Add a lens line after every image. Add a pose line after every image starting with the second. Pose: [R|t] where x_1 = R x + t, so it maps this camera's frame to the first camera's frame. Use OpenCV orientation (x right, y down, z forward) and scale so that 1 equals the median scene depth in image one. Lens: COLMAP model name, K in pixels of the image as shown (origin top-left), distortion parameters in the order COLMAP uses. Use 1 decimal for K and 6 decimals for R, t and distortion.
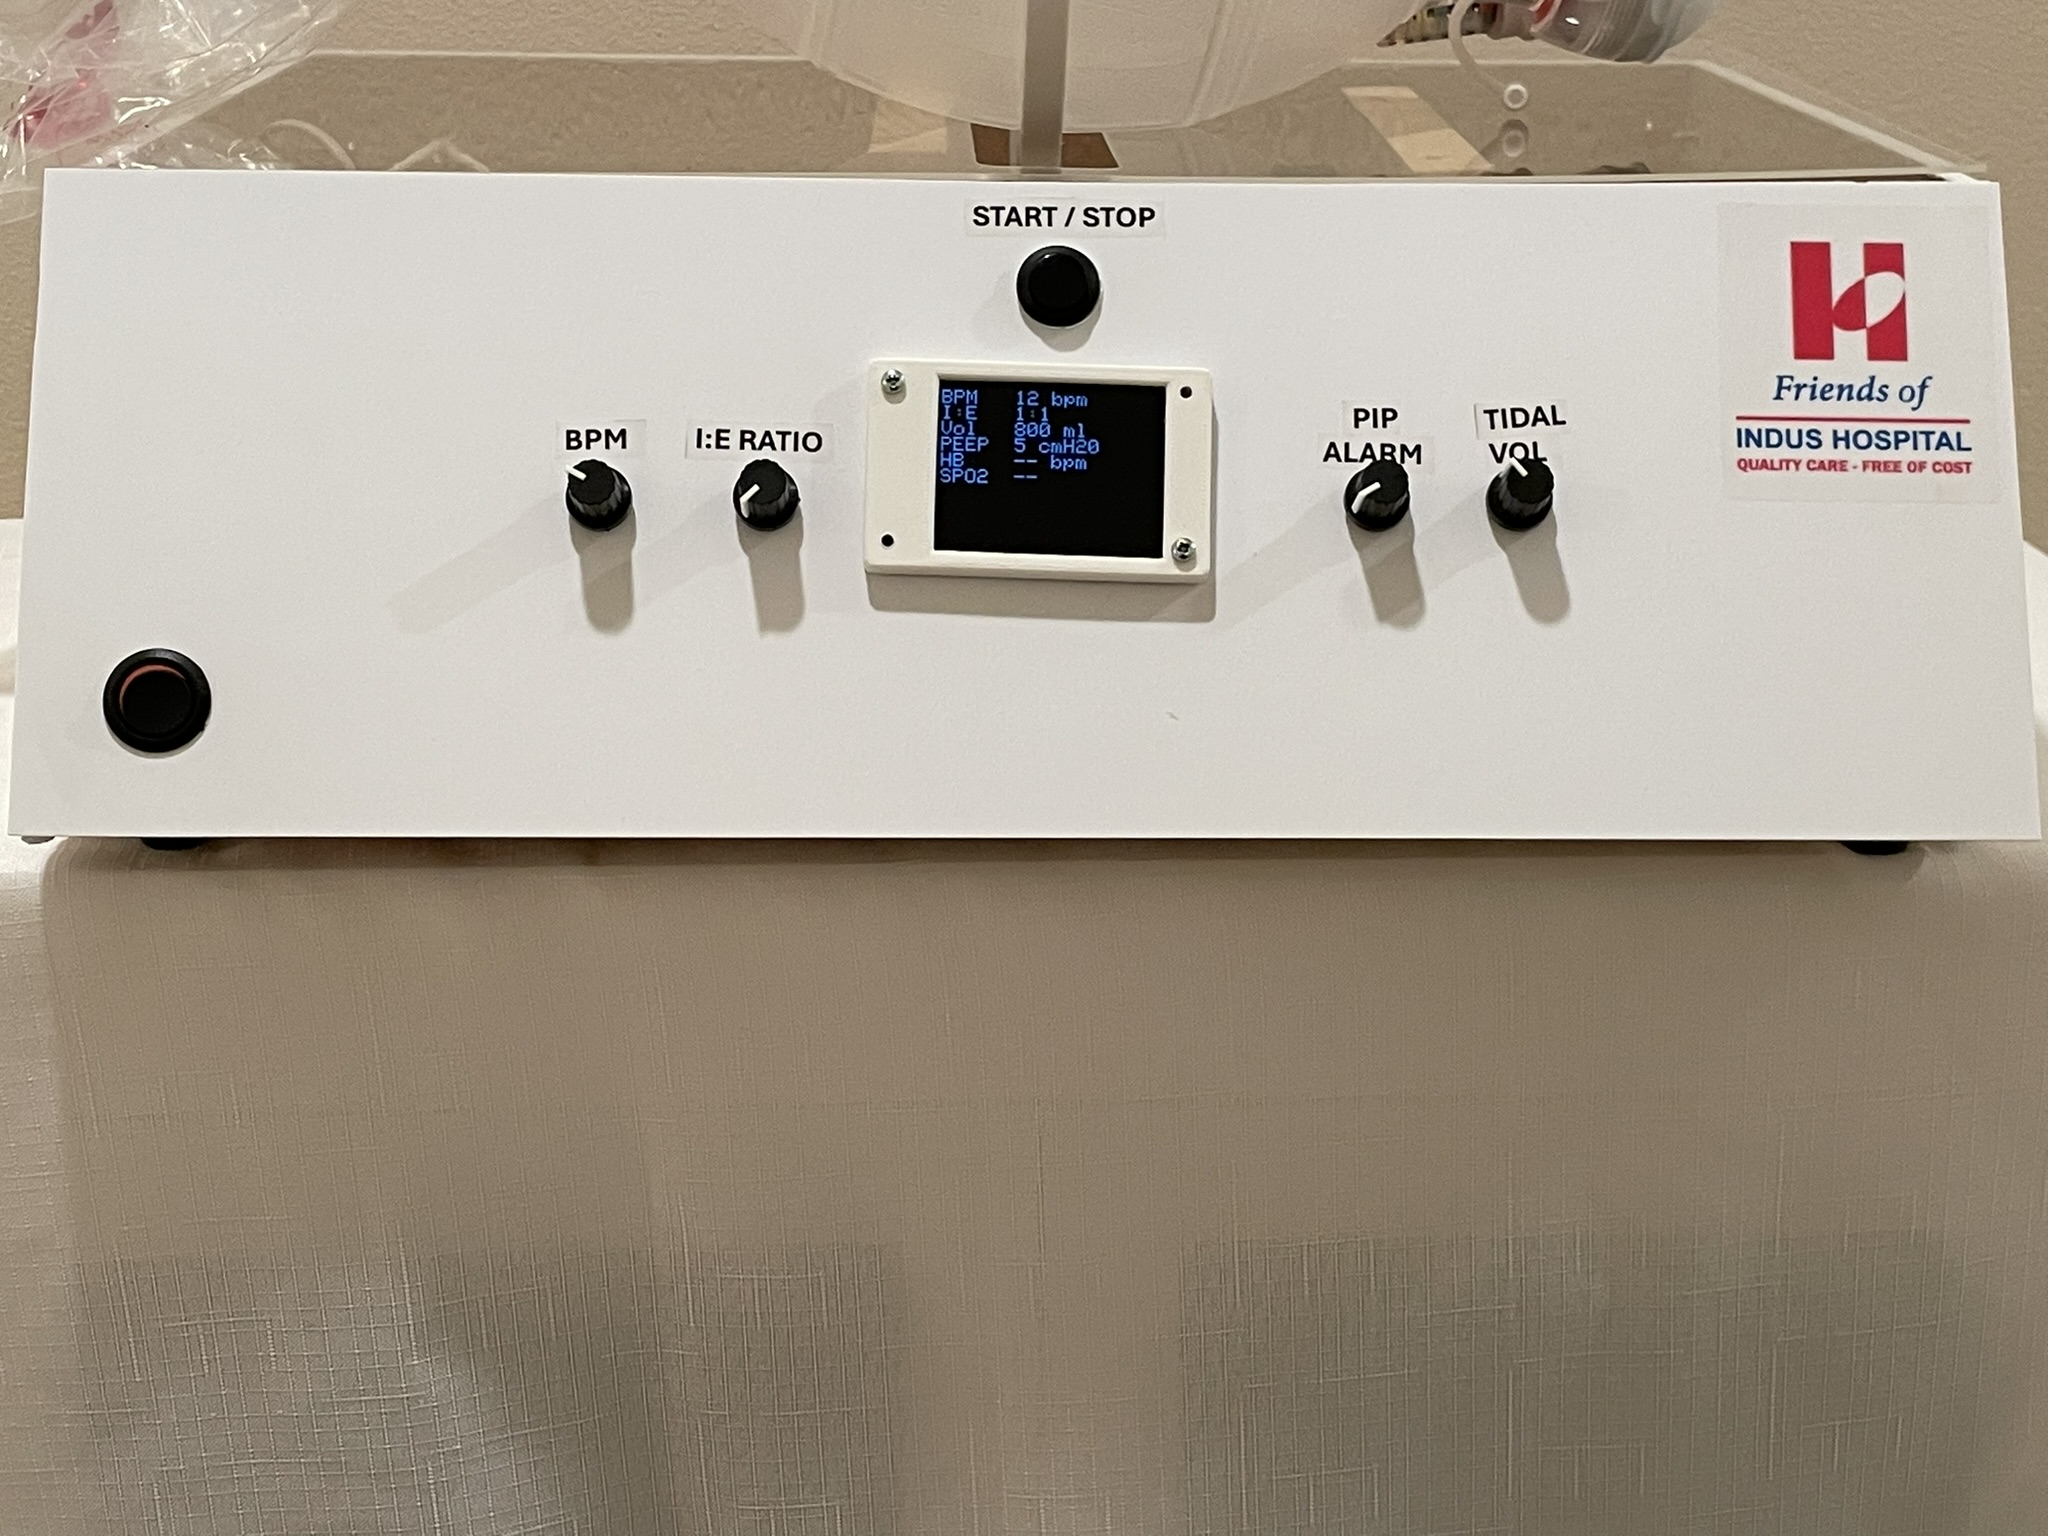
lens RADIAL K [[3103.9, 0, 1020.6], [0, 3103.9, 771.5], [0, 0, 1]] dist [0.057385, 0.000000]
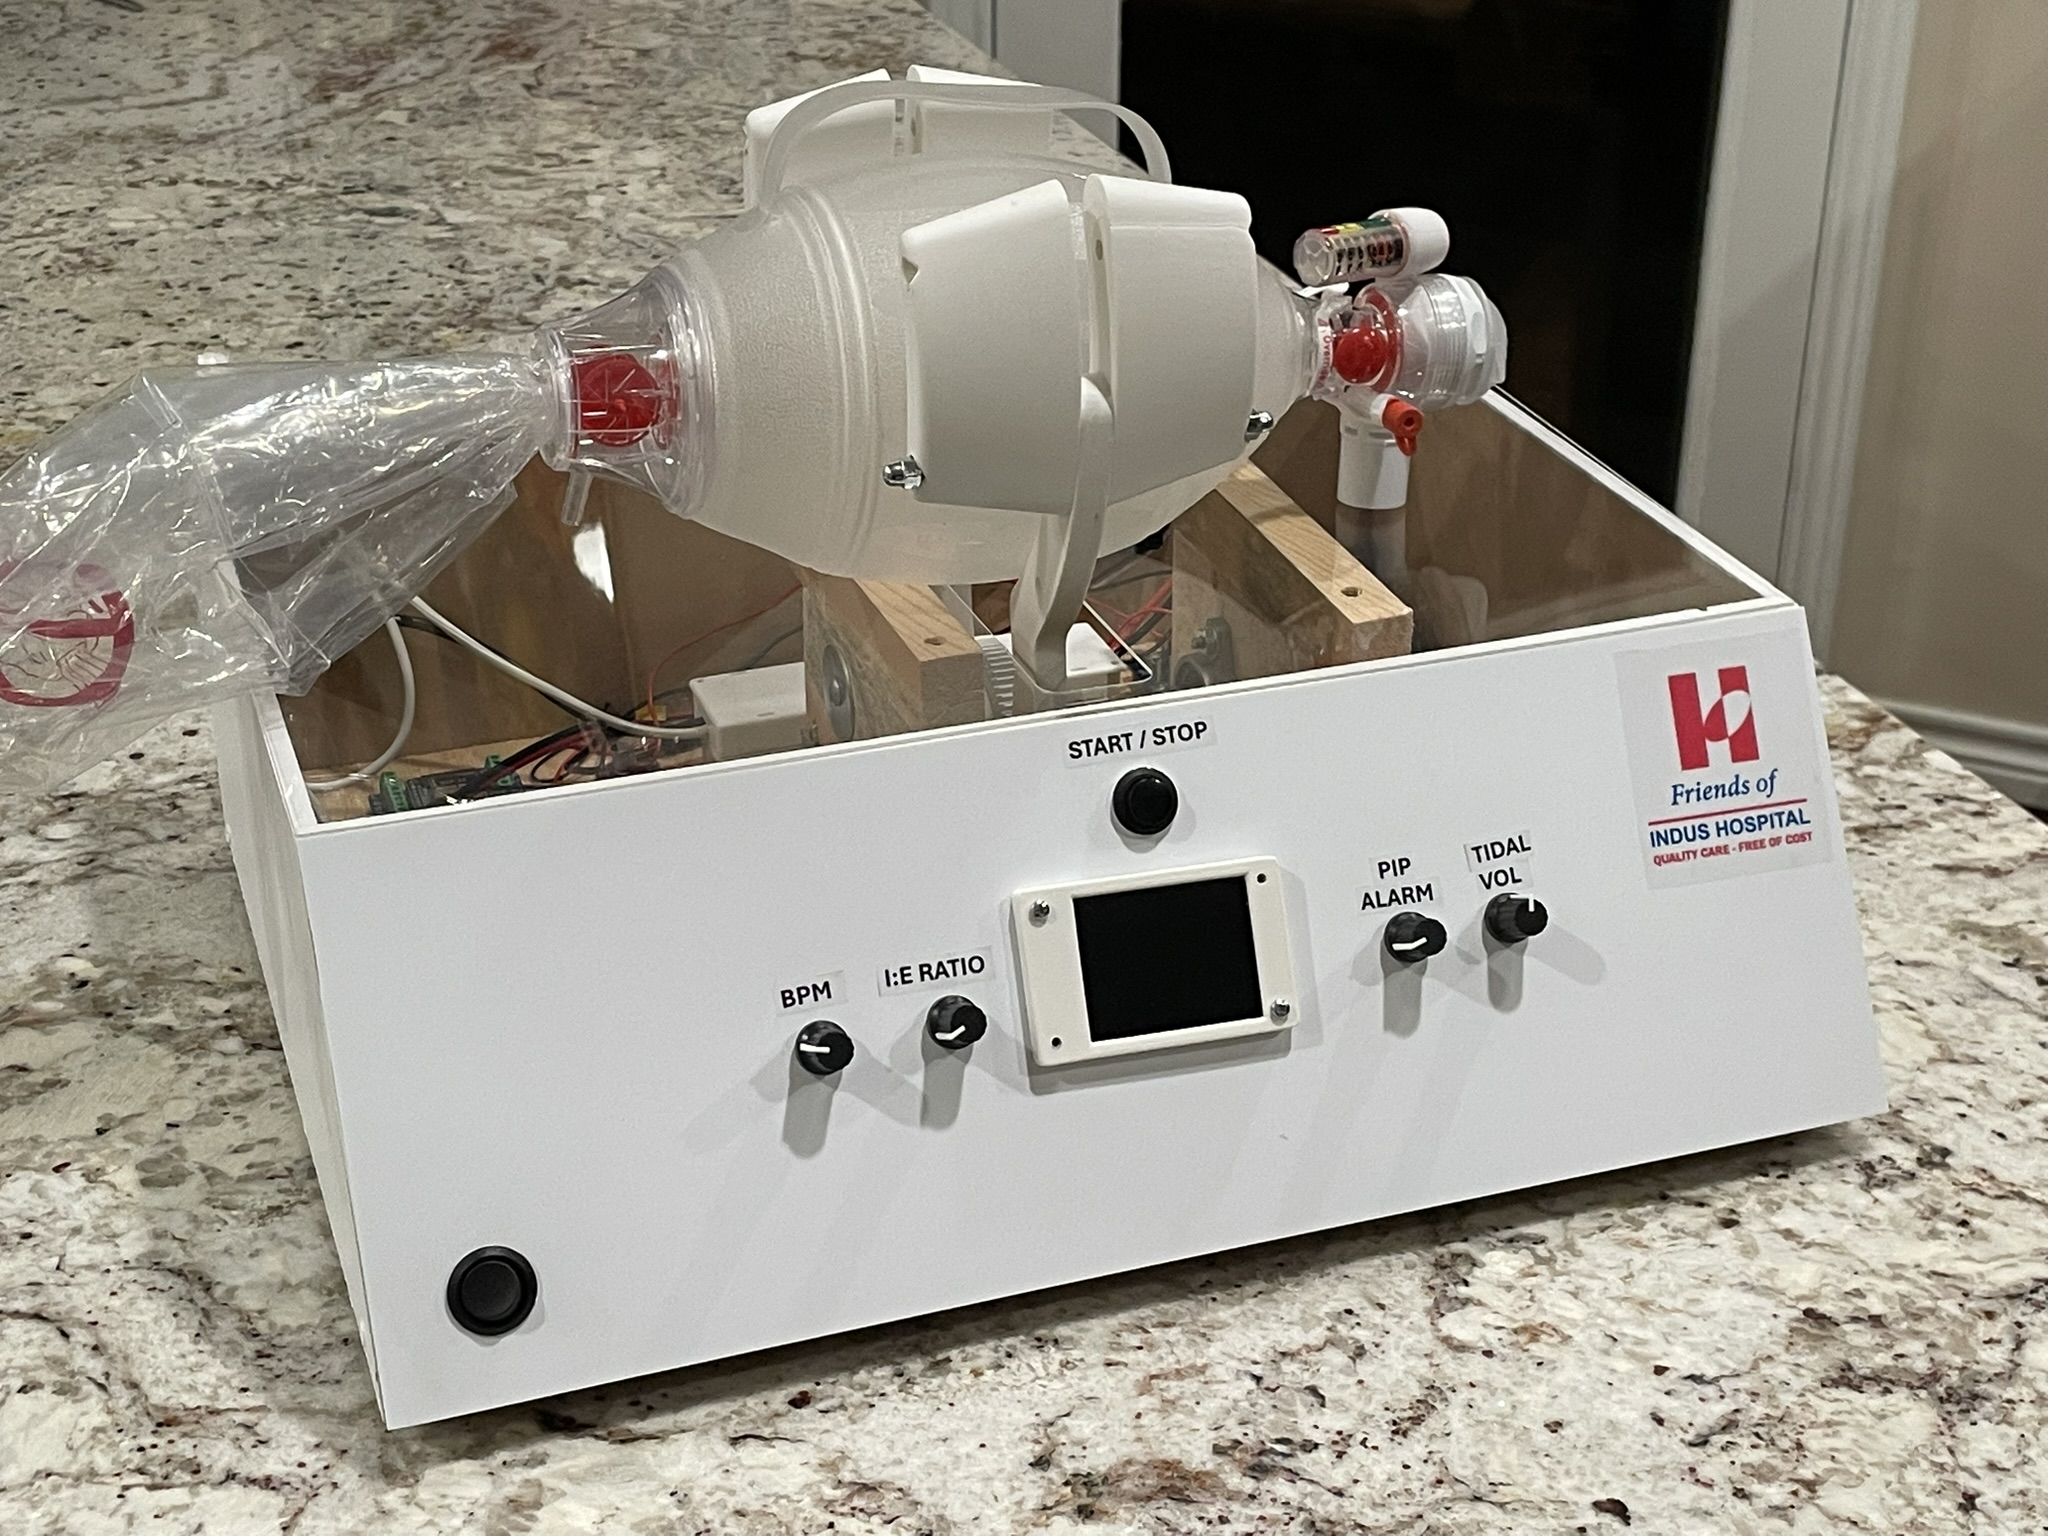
lens RADIAL K [[3103.9, 0, 1025.8], [0, 3103.9, 764.4], [0, 0, 1]] dist [0.057385, 0.000000]
pose [[0.947710, -0.148898, 0.282267, -0.377309], [0.104496, 0.980509, 0.166380, -0.380403], [-0.301539, -0.128184, 0.944798, -0.140539]]
